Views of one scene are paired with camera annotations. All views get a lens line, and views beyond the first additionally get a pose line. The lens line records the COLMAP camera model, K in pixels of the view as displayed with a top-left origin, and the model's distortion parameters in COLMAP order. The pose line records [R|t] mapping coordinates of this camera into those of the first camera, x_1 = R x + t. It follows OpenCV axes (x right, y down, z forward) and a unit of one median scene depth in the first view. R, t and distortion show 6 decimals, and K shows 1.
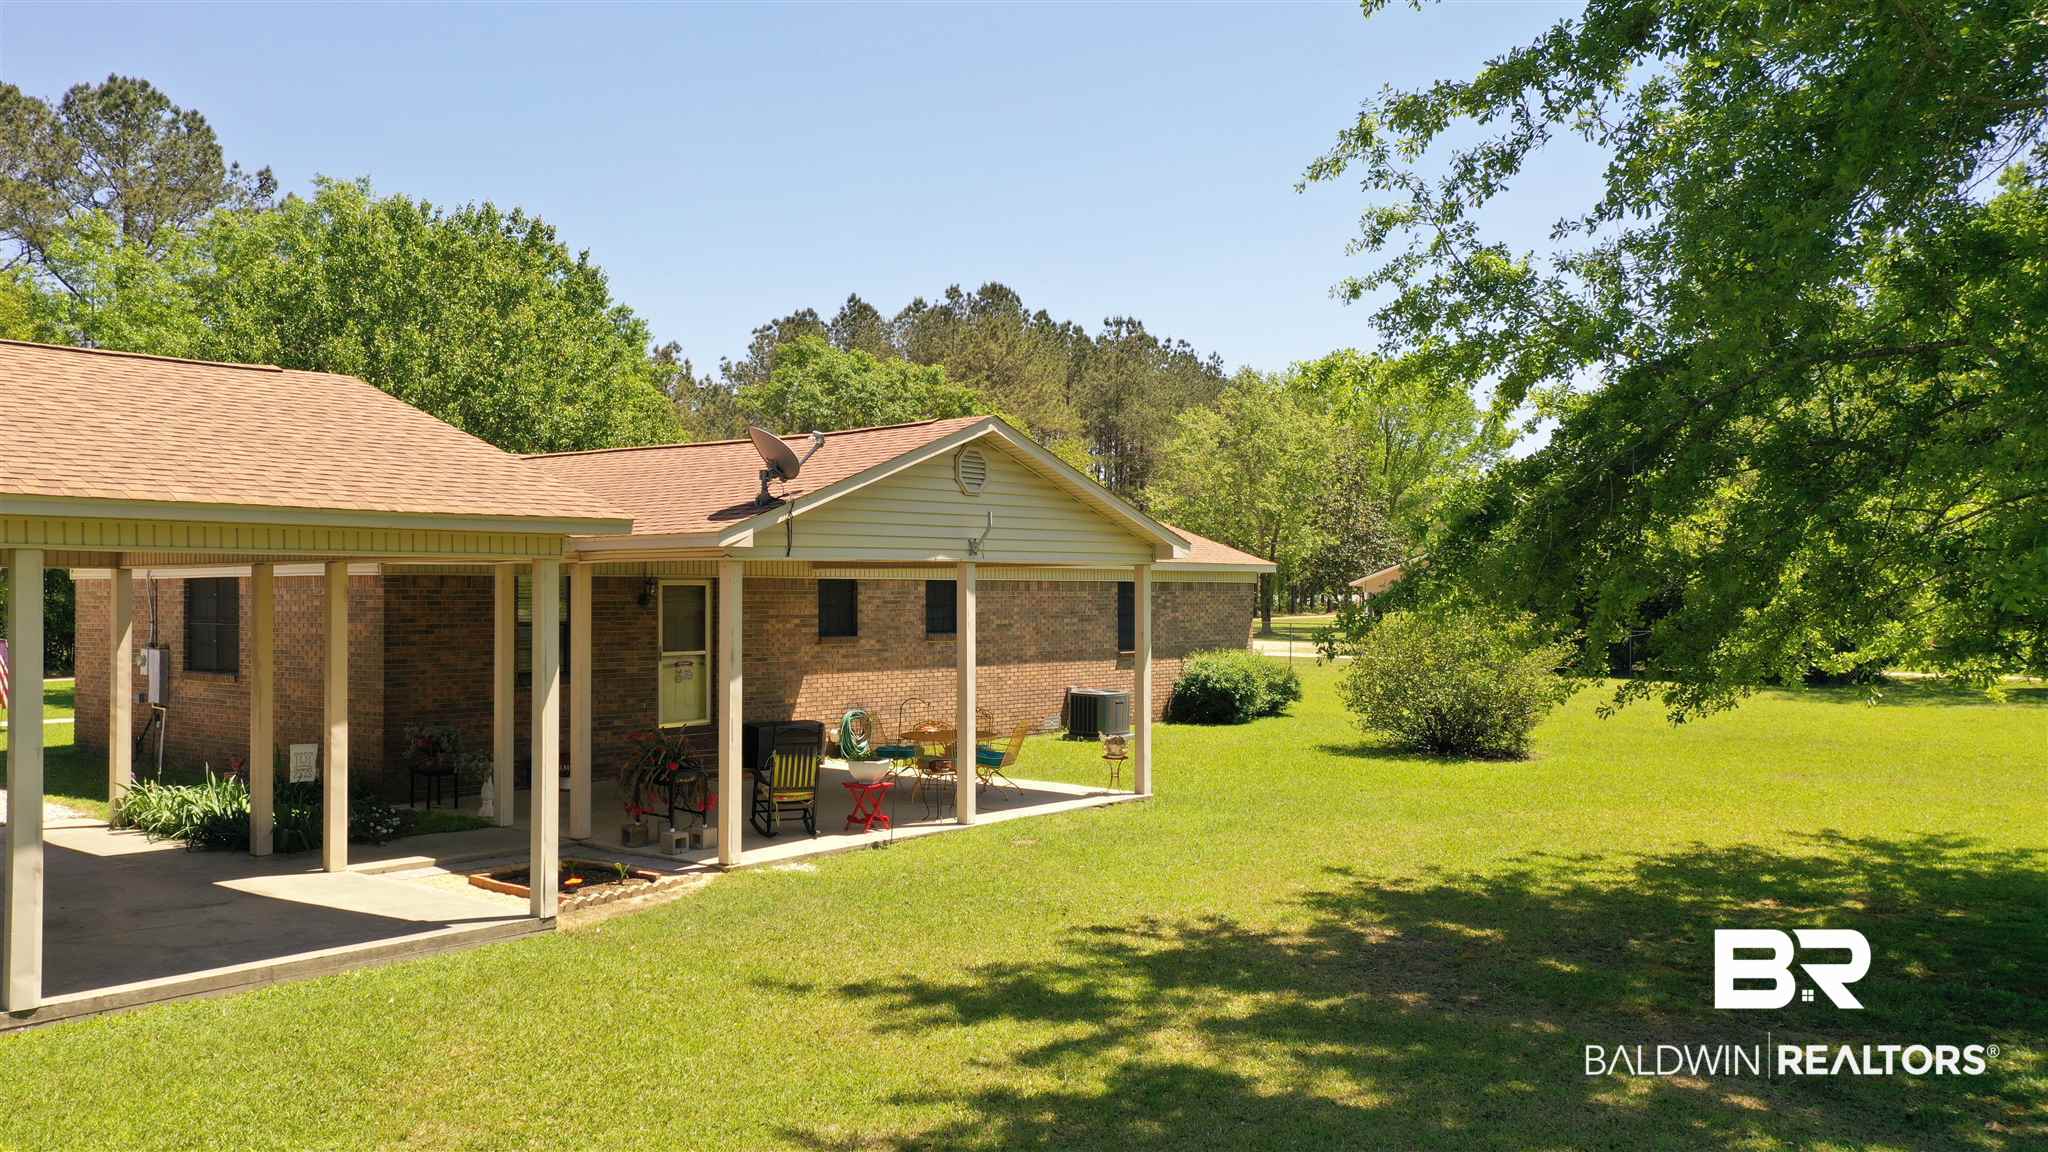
lens RADIAL K [[1615.3, 0, 1042.7], [0, 1615.3, 575.2], [0, 0, 1]] dist [0.008865, 0.005132]
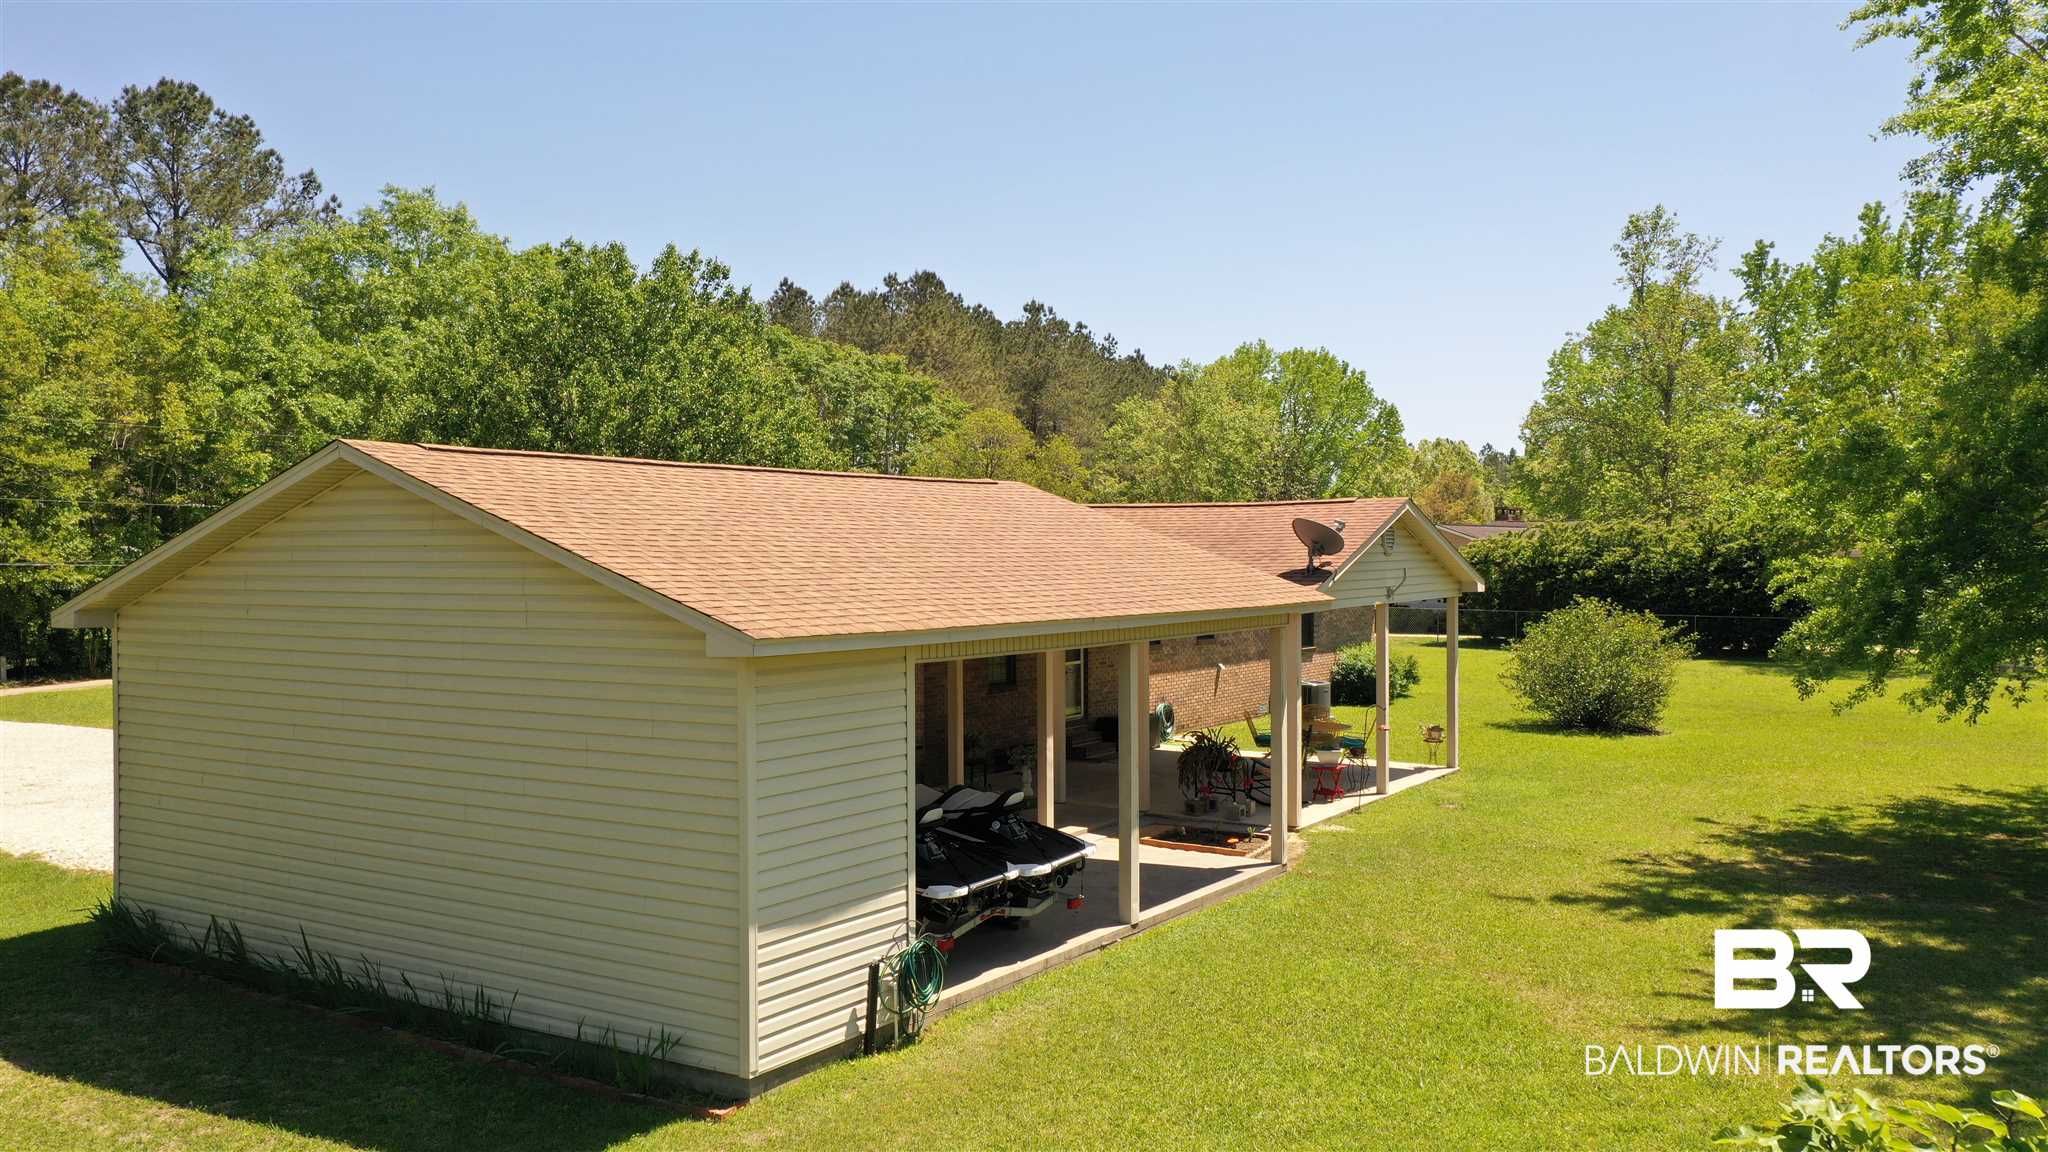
lens RADIAL K [[1615.3, 0, 1055.4], [0, 1615.3, 586.1], [0, 0, 1]] dist [0.008865, 0.005132]
pose [[0.991769, -0.007299, 0.127830, -0.142073], [0.003096, 0.999449, 0.033050, -0.019789], [-0.128001, -0.032382, 0.991245, -0.092696]]
